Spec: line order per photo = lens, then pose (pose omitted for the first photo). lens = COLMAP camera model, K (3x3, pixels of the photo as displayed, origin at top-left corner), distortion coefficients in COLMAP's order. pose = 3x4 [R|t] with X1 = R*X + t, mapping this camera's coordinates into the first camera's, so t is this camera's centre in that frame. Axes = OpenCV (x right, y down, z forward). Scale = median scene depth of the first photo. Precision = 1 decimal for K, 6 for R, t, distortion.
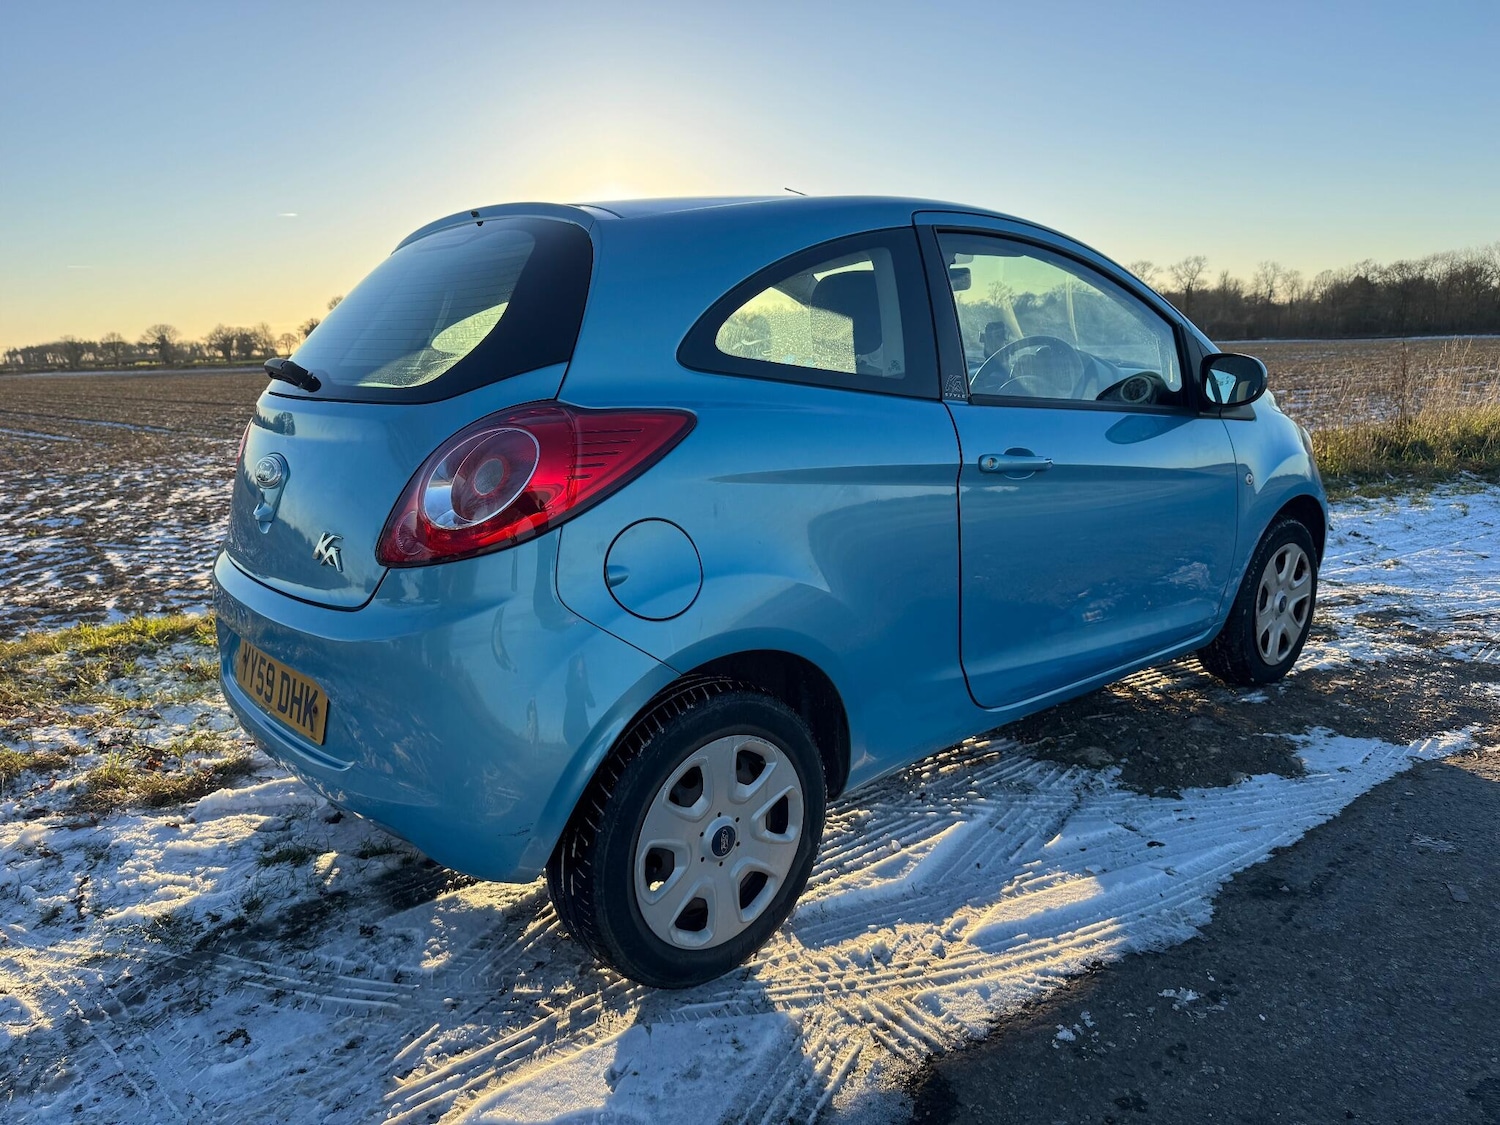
lens RADIAL K [[1066.6, 0, 750.0], [0, 1066.6, 562.5], [0, 0, 1]] dist [0.006440, -0.002998]
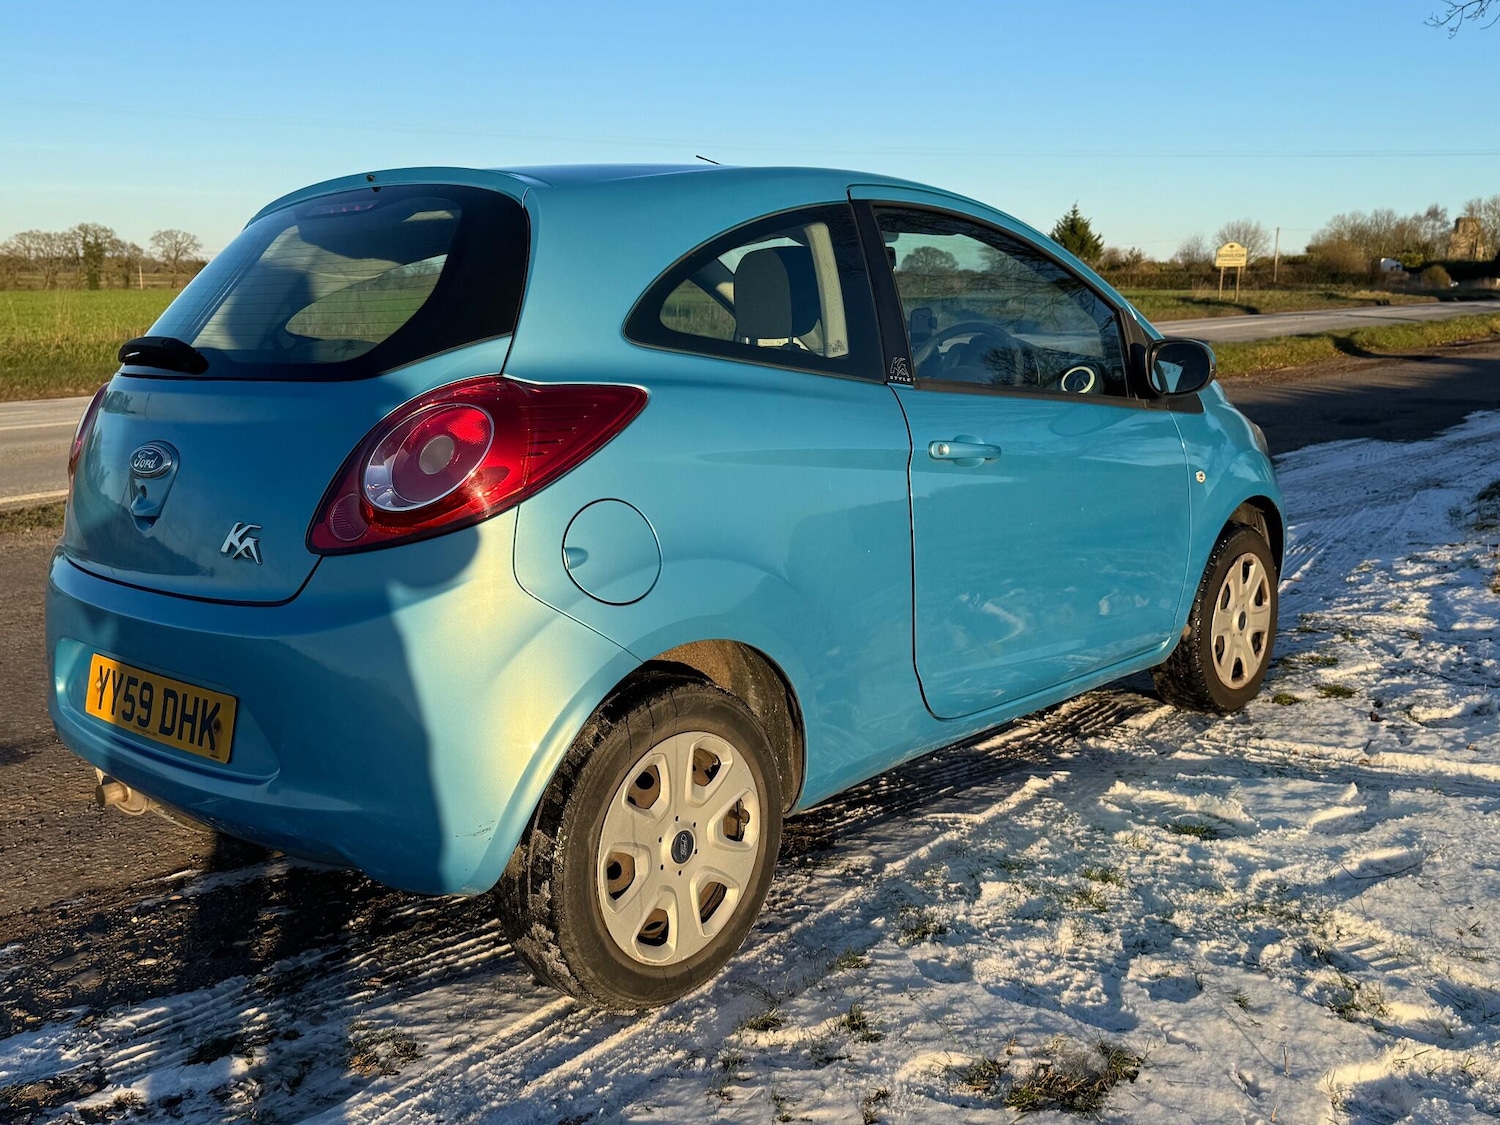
lens RADIAL K [[1393.6, 0, 768.1], [0, 1393.6, 560.9], [0, 0, 1]] dist [0.106371, -0.222295]
pose [[0.990362, -0.020203, 0.137019, -0.109886], [0.026937, 0.998509, -0.047469, 0.068974], [-0.135856, 0.050703, 0.989430, -0.228063]]
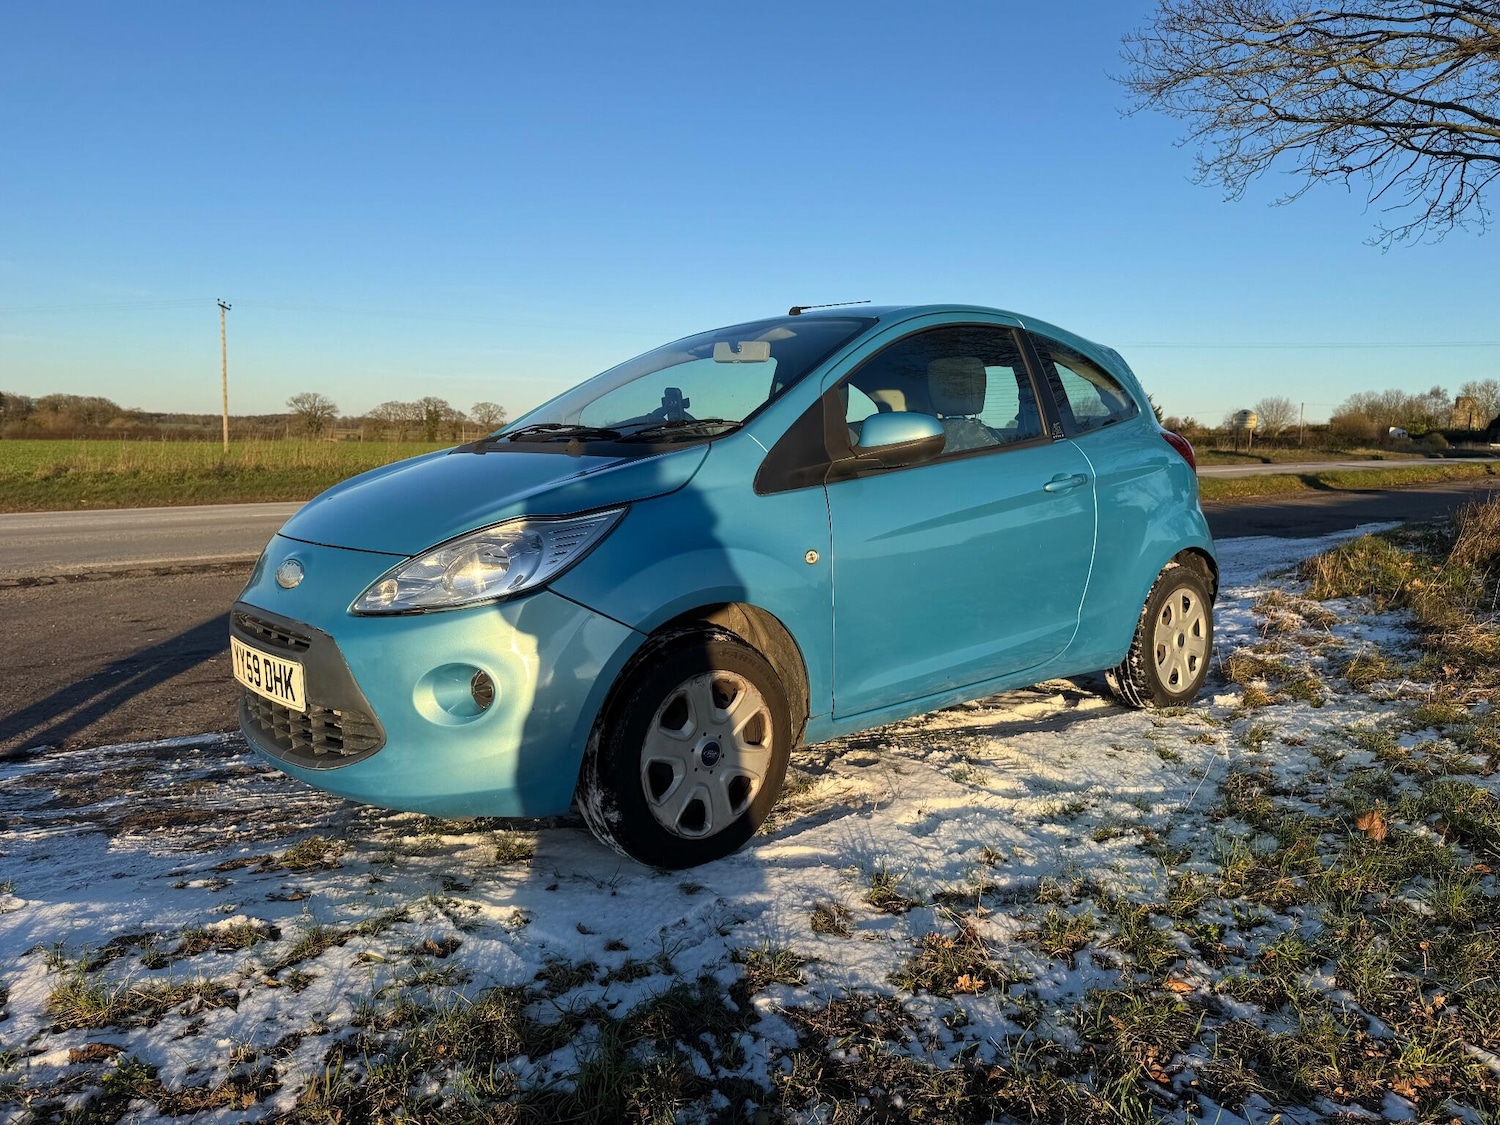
lens RADIAL K [[1049.2, 0, 765.4], [0, 1049.2, 547.9], [0, 0, 1]] dist [0.043891, -0.064238]
pose [[0.999859, 0.015845, 0.005503, 0.239998], [-0.014897, 0.989631, -0.142861, 0.299637], [-0.007710, 0.142759, 0.989727, -0.679527]]
